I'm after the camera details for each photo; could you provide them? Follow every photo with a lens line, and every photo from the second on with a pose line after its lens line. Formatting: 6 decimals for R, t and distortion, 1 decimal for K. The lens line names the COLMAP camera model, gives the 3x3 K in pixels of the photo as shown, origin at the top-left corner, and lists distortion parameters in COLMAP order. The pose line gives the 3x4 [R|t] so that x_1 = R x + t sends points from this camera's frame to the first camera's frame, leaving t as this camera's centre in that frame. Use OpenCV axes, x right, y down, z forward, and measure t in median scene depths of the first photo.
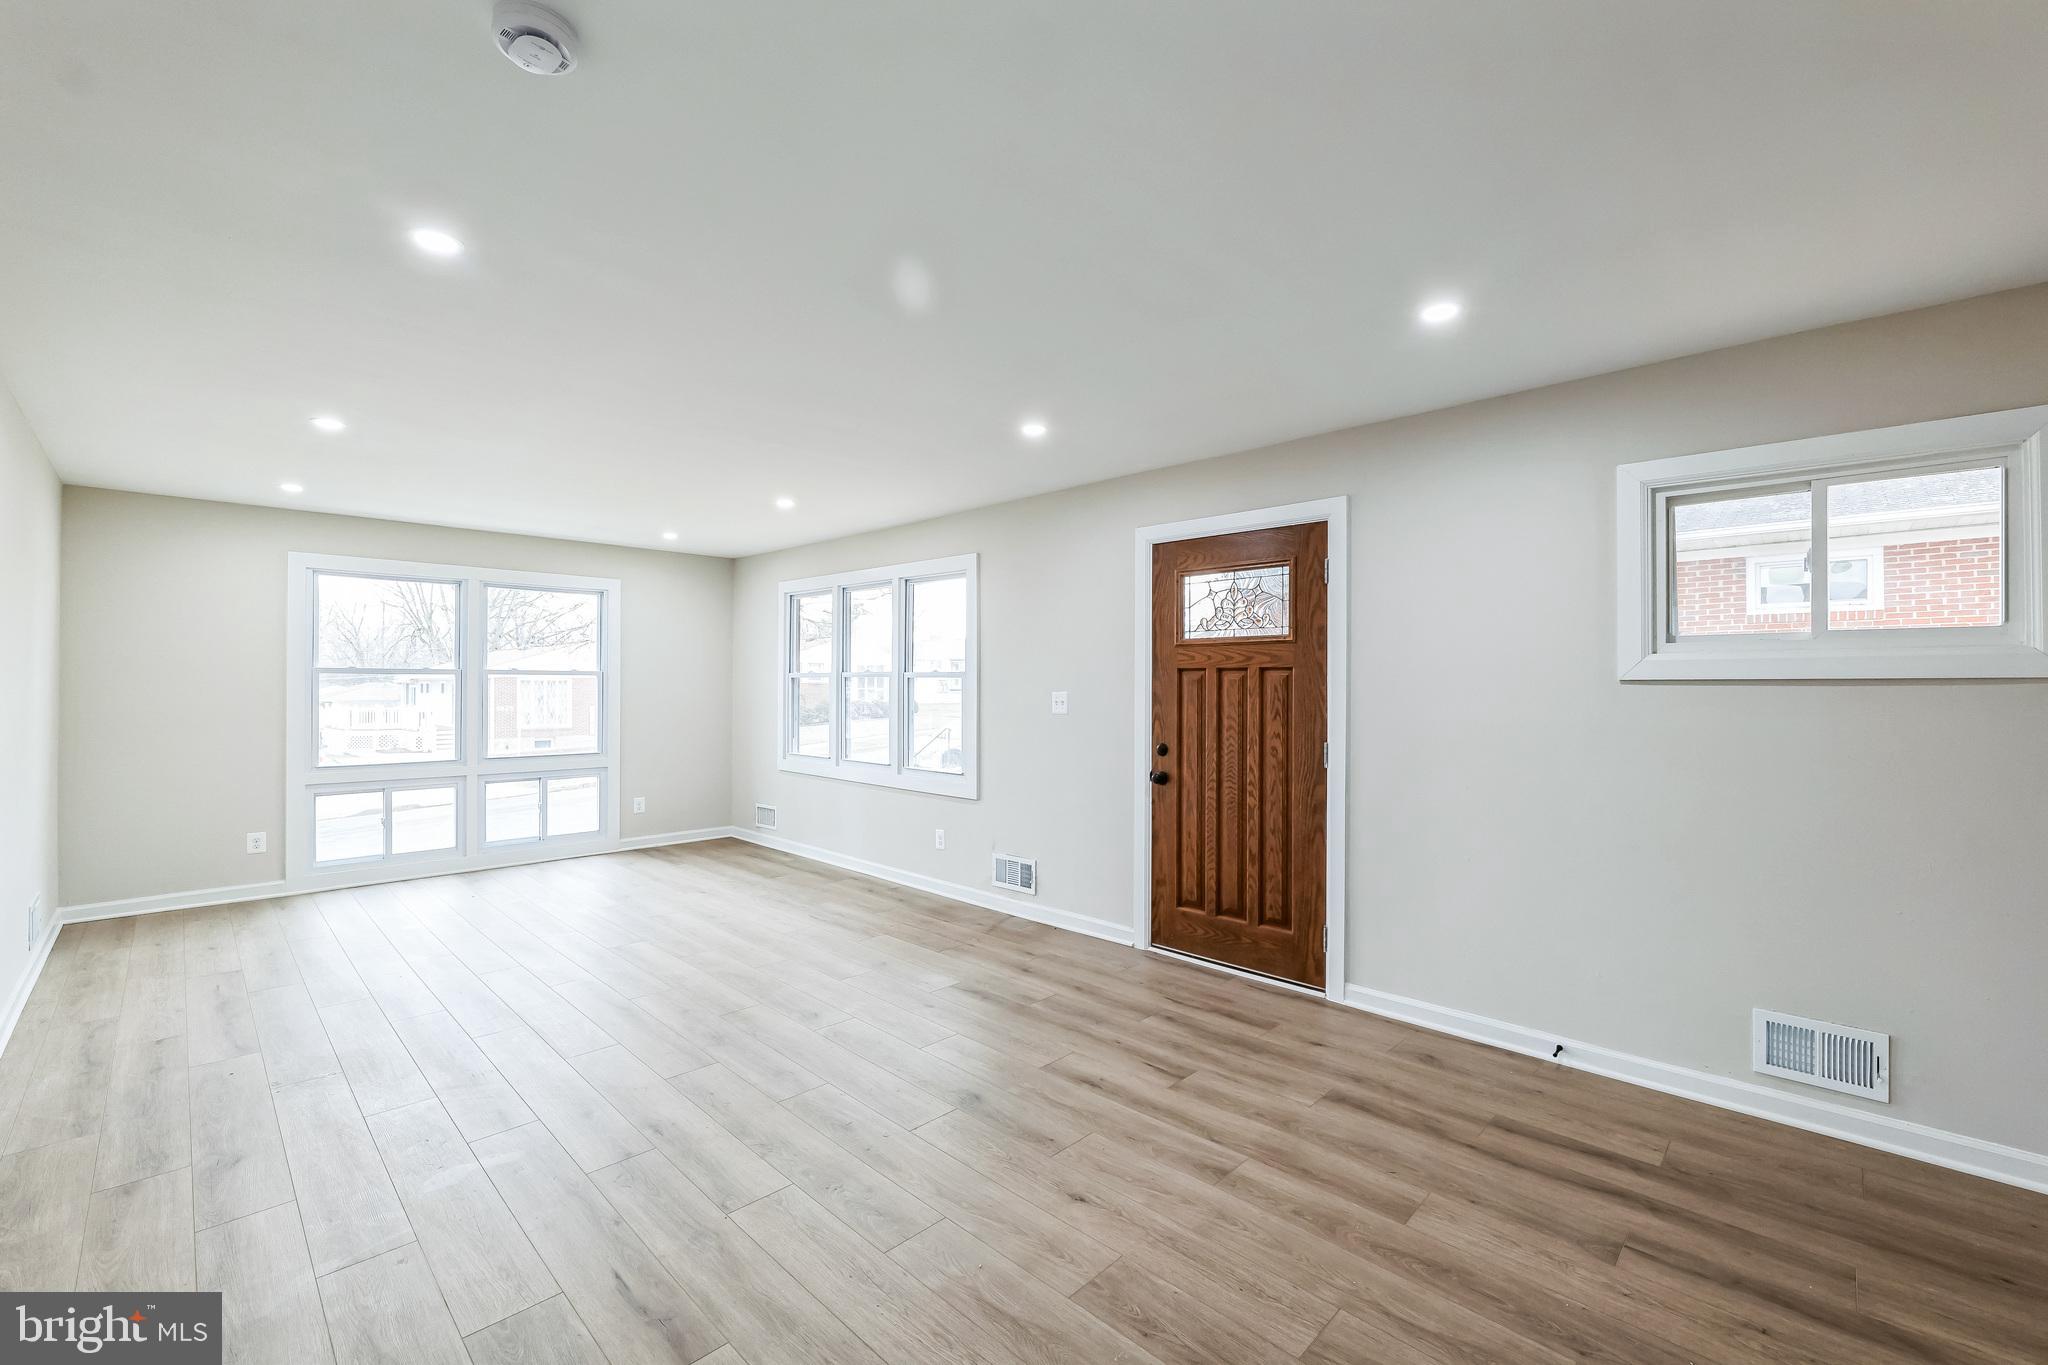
lens RADIAL K [[842.5, 0, 1010.5], [0, 842.5, 684.7], [0, 0, 1]] dist [-0.009335, 0.000622]
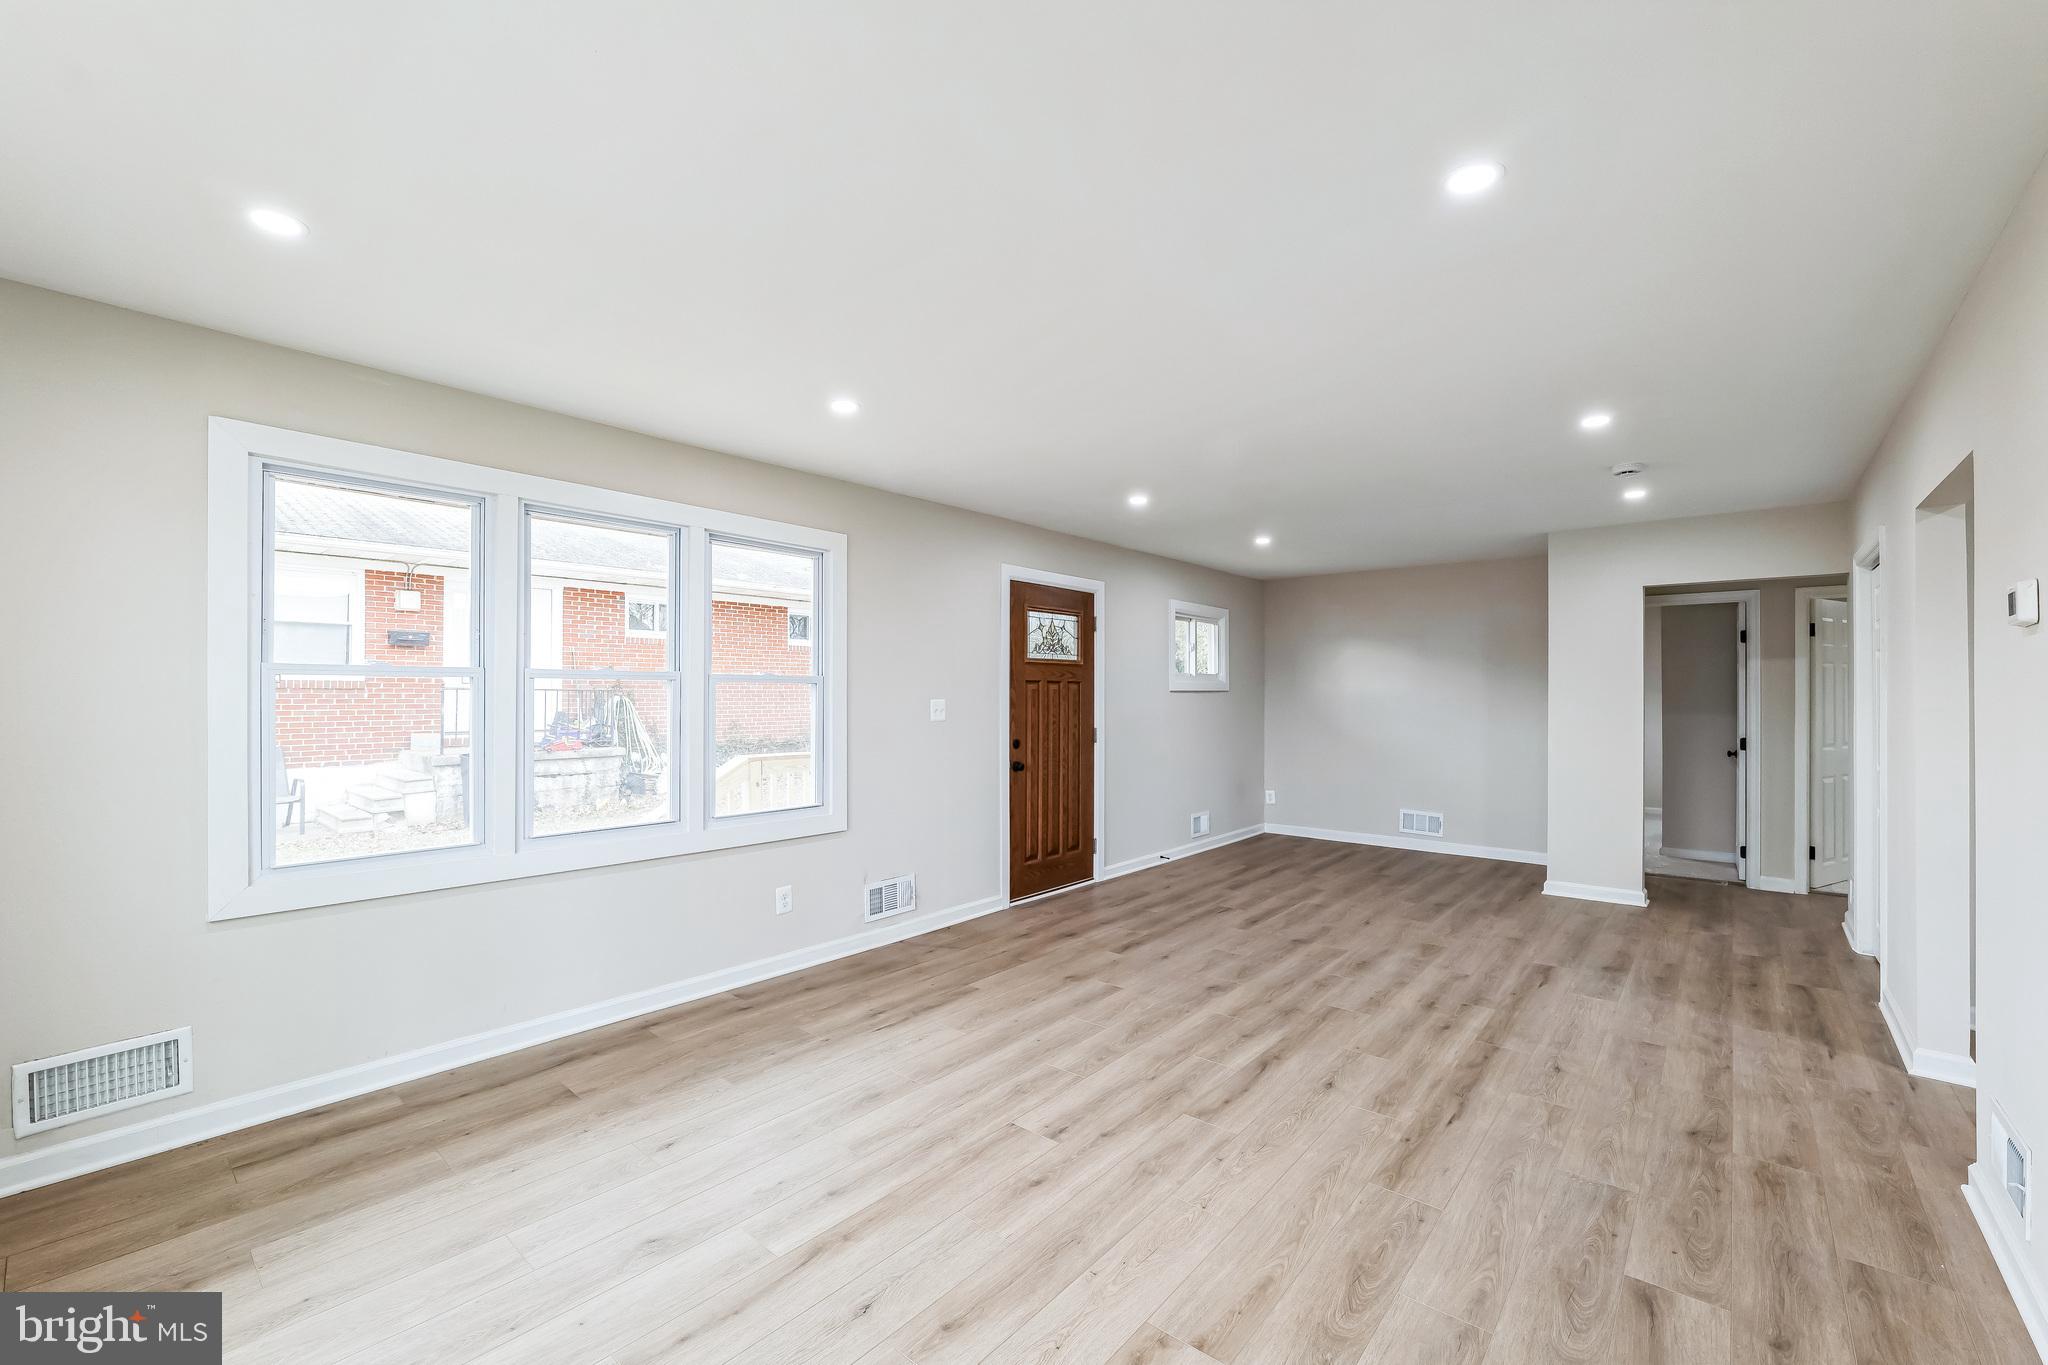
lens RADIAL K [[840.7, 0, 1018.4], [0, 840.7, 697.2], [0, 0, 1]] dist [-0.010813, 0.000090]
pose [[-0.077859, -0.007045, 0.996940, -1.077595], [-0.003170, 0.999972, 0.006818, -0.001693], [-0.996959, -0.002629, -0.077879, 1.092940]]
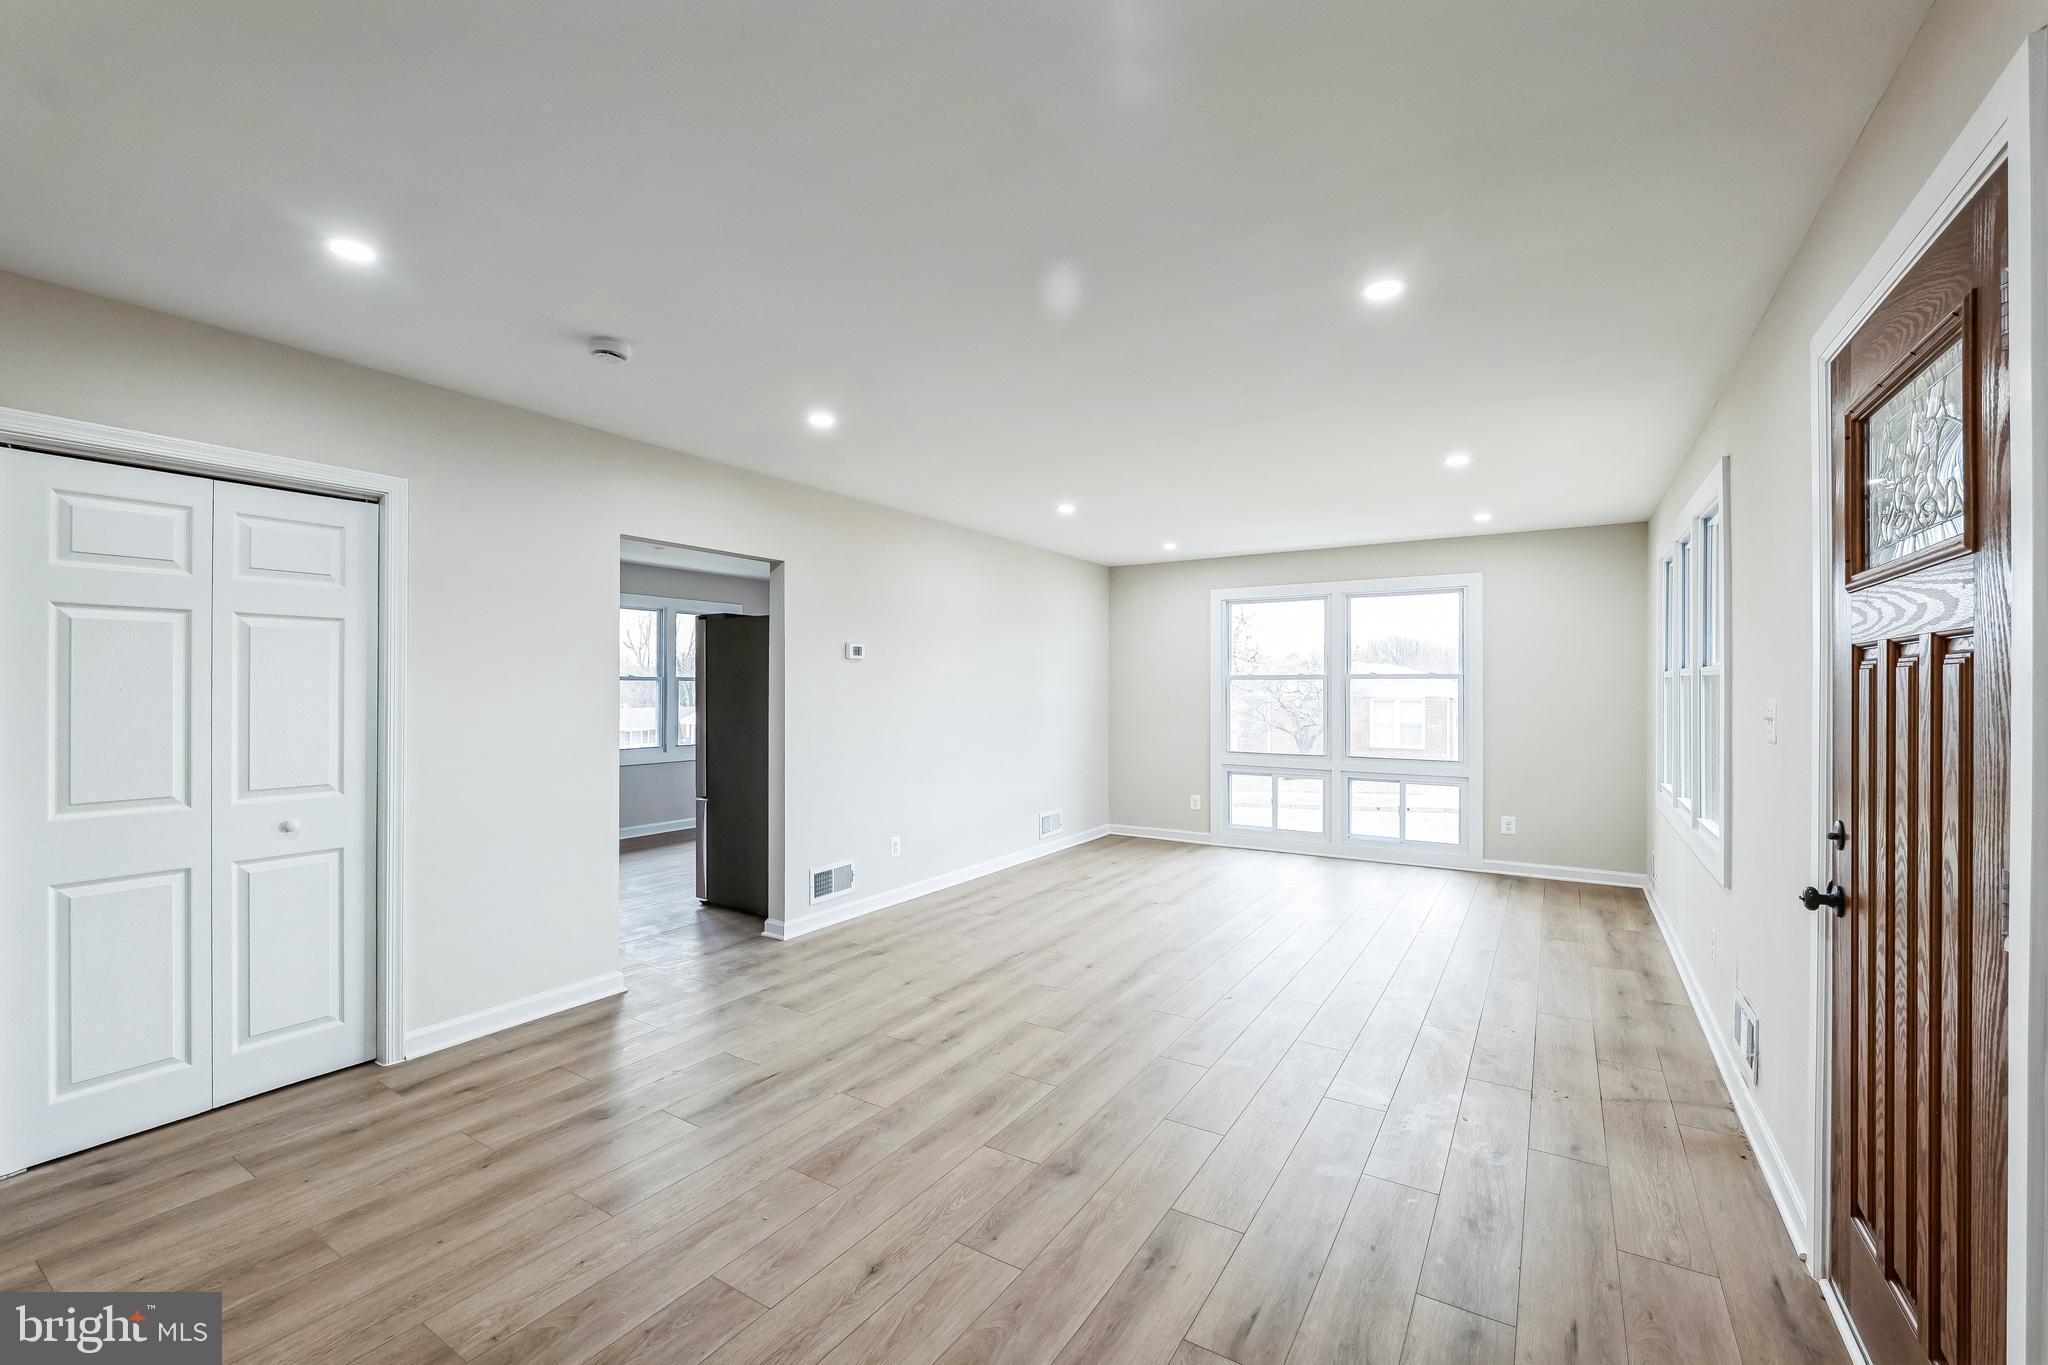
lens RADIAL K [[842.5, 0, 1010.5], [0, 842.5, 684.7], [0, 0, 1]] dist [-0.009335, 0.000622]
pose [[0.209077, -0.007937, -0.977867, 0.505520], [0.000786, 0.999968, -0.007948, 0.004514], [0.977899, 0.000893, 0.209076, 0.496789]]
